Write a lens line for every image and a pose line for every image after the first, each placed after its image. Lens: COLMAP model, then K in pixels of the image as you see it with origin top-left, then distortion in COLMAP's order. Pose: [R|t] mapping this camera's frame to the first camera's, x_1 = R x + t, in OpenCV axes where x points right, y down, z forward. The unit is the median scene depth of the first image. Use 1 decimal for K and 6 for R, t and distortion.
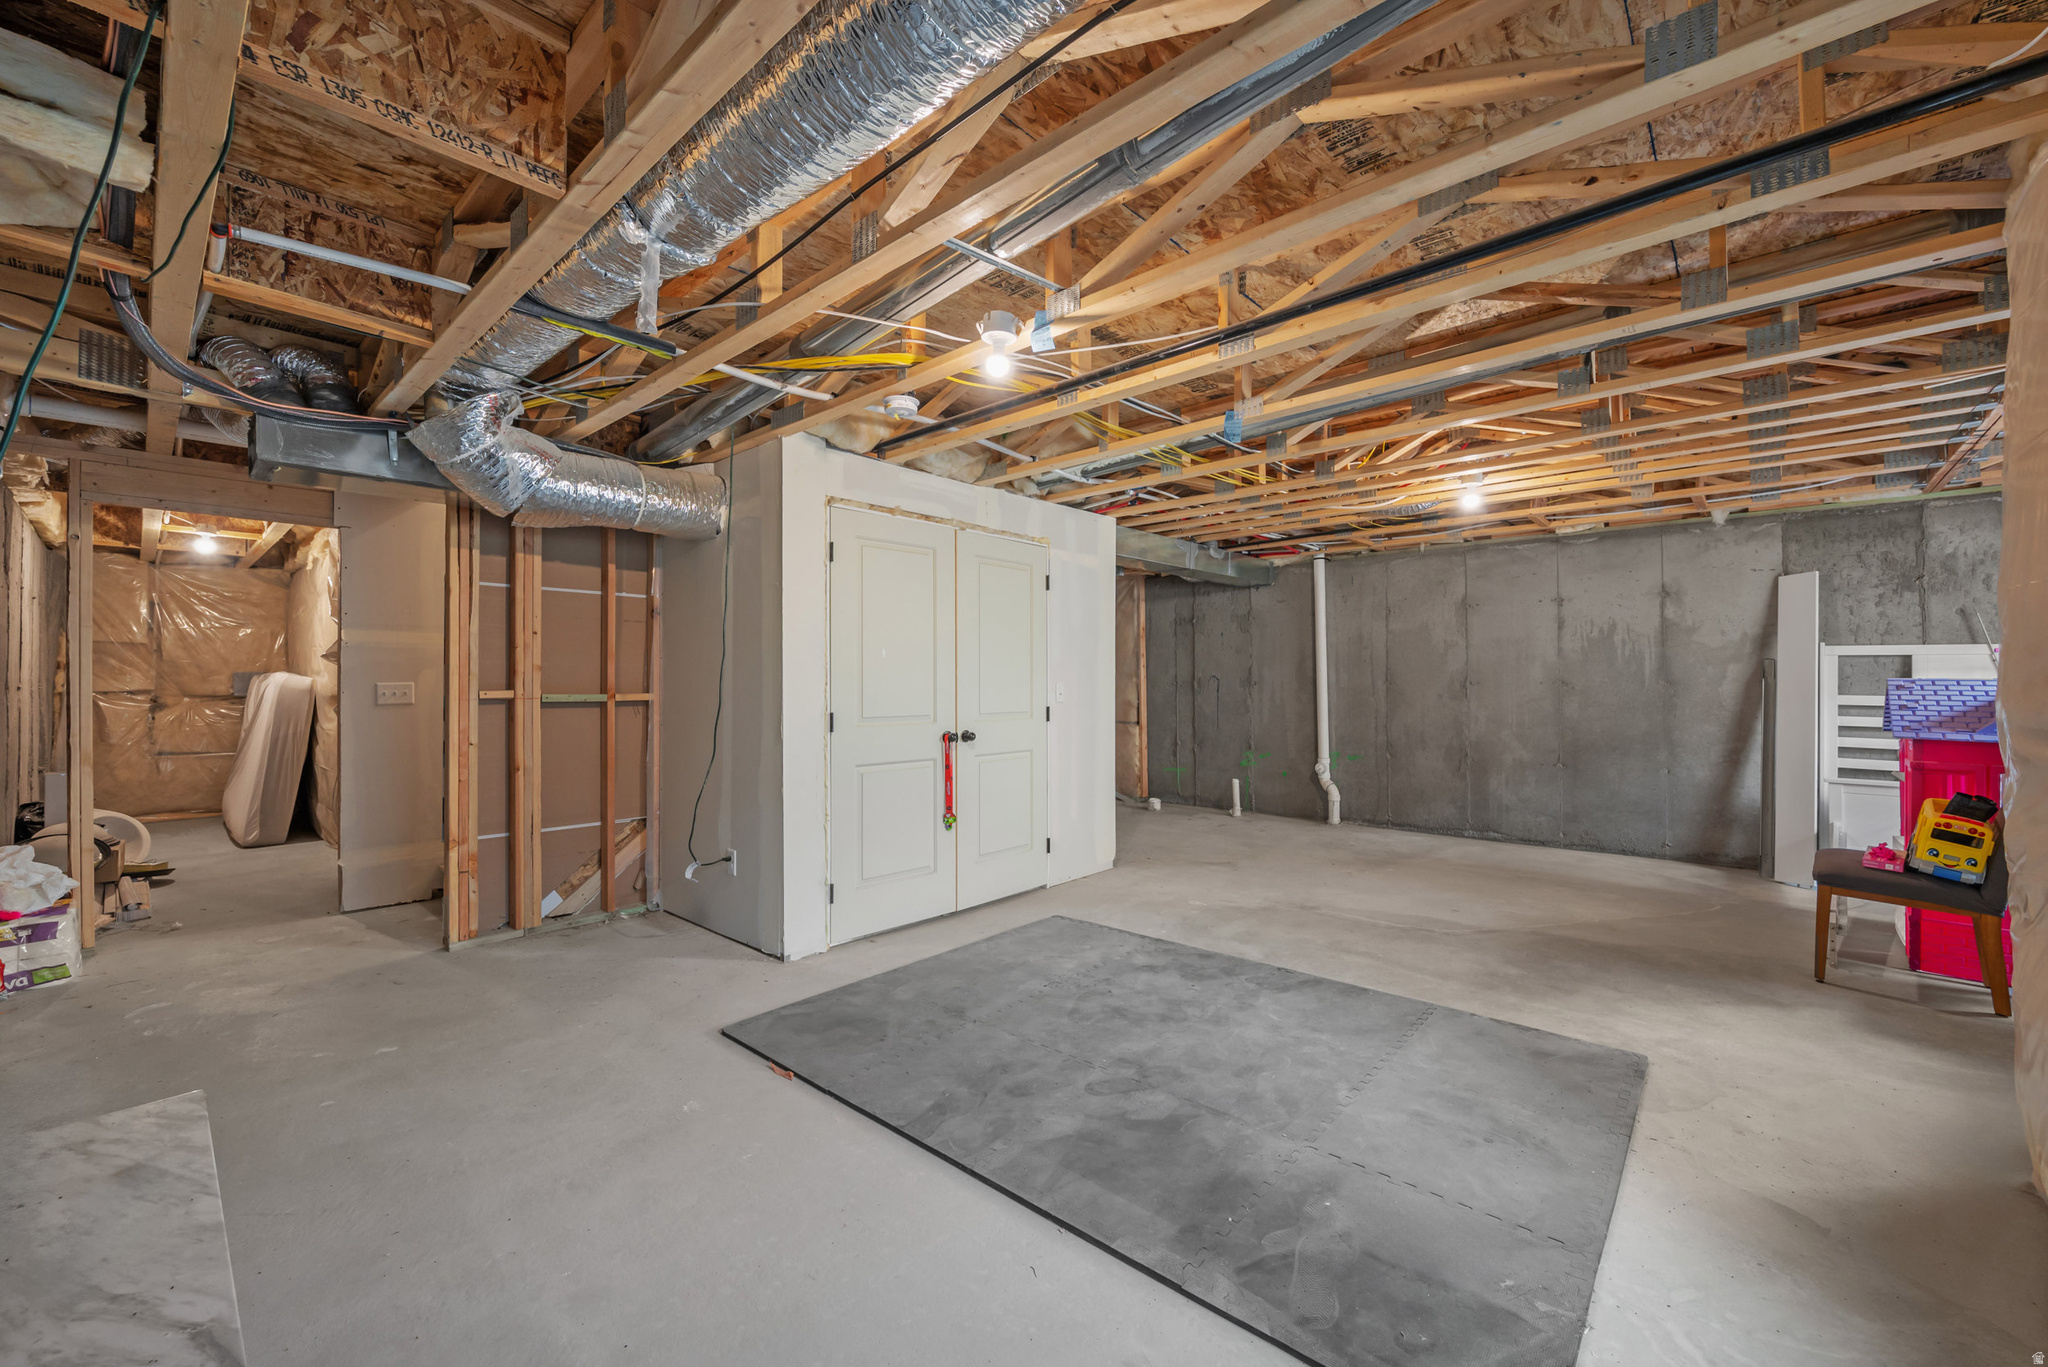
lens RADIAL K [[807.1, 0, 1024.0], [0, 807.1, 683.5], [0, 0, 1]] dist [-0.002635, 0.000068]
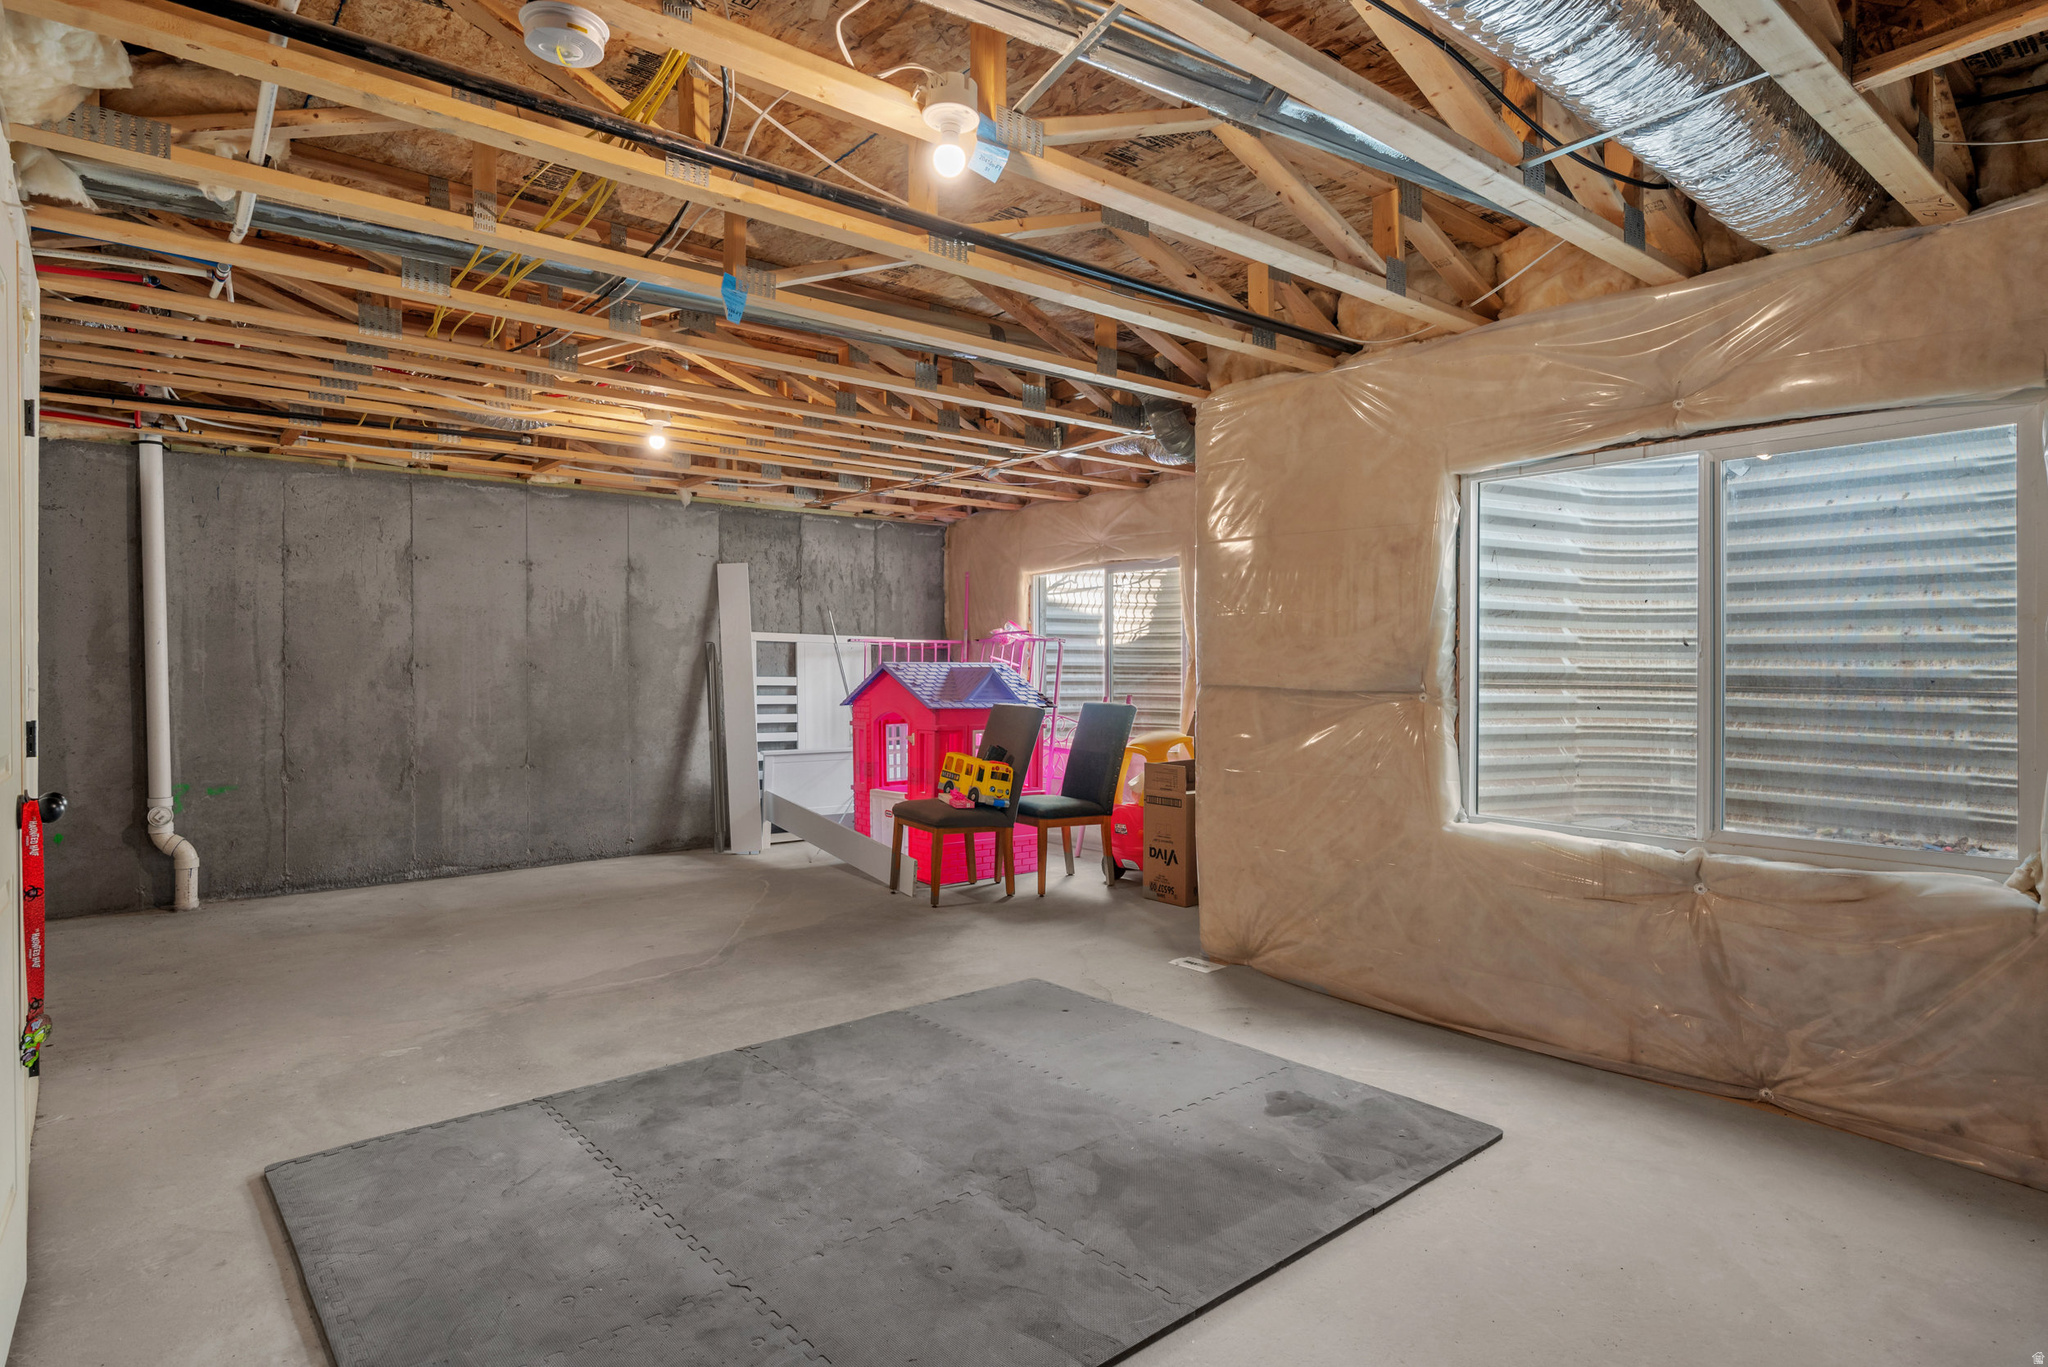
lens RADIAL K [[1115.4, 0, 1024.0], [0, 1115.4, 683.5], [0, 0, 1]] dist [0.001463, 0.000296]
pose [[0.139944, -0.014746, 0.990050, -0.575754], [-0.000022, 0.999889, 0.014896, 0.001340], [-0.990159, -0.002107, 0.139928, 0.526075]]
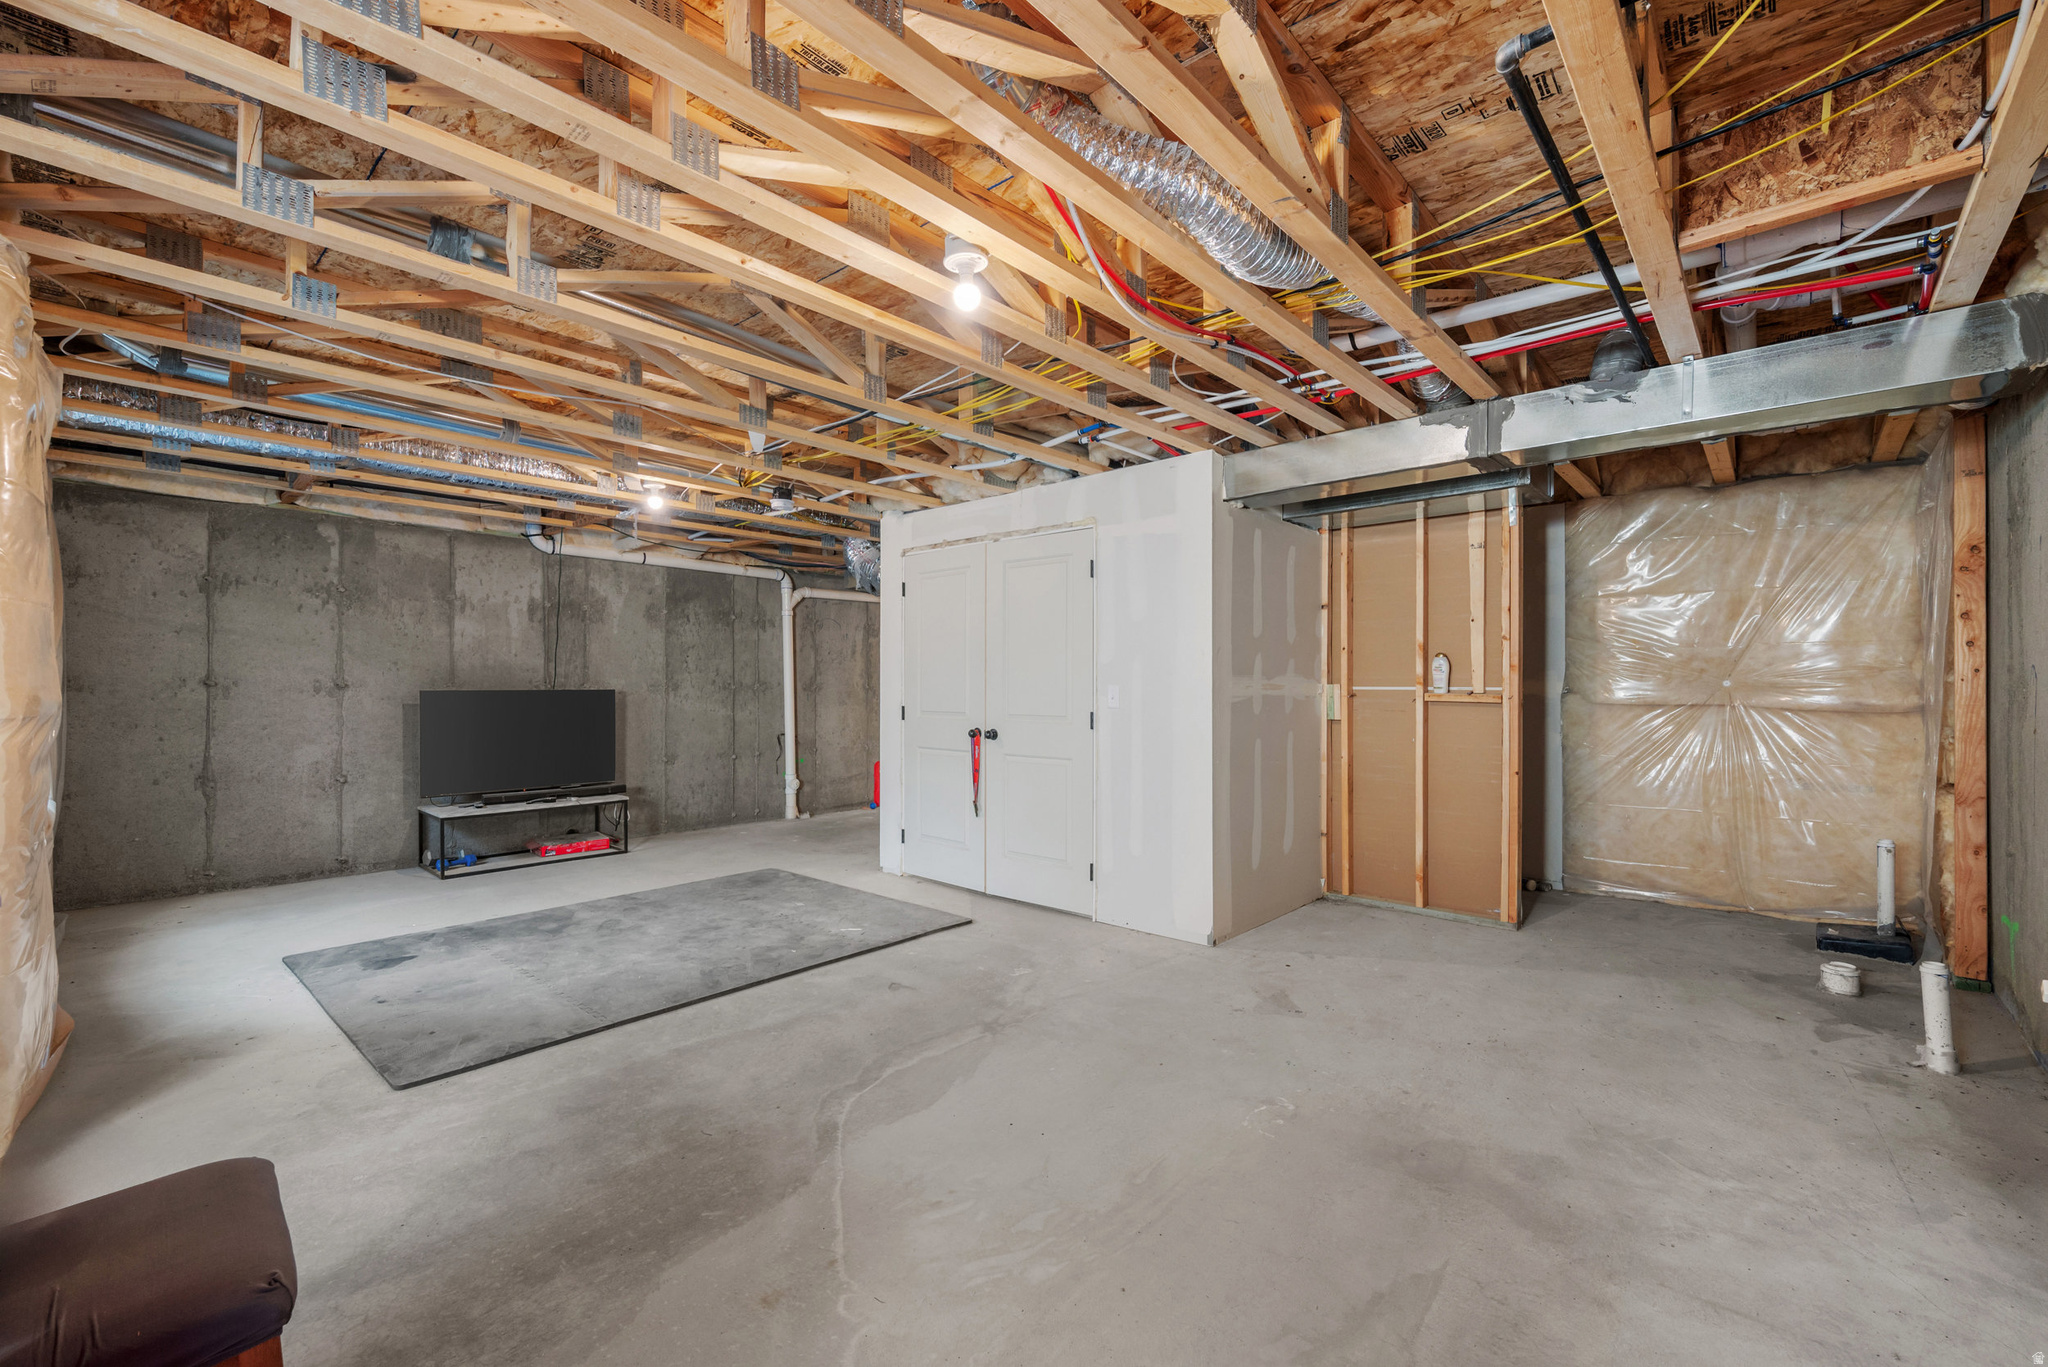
lens RADIAL K [[852.6, 0, 1024.0], [0, 852.6, 683.5], [0, 0, 1]] dist [0.000095, -0.000061]
pose [[0.008921, -0.001240, -0.999959, 1.183414], [-0.000620, 0.999999, -0.001245, -0.000764], [0.999960, 0.000631, 0.008920, 1.150230]]
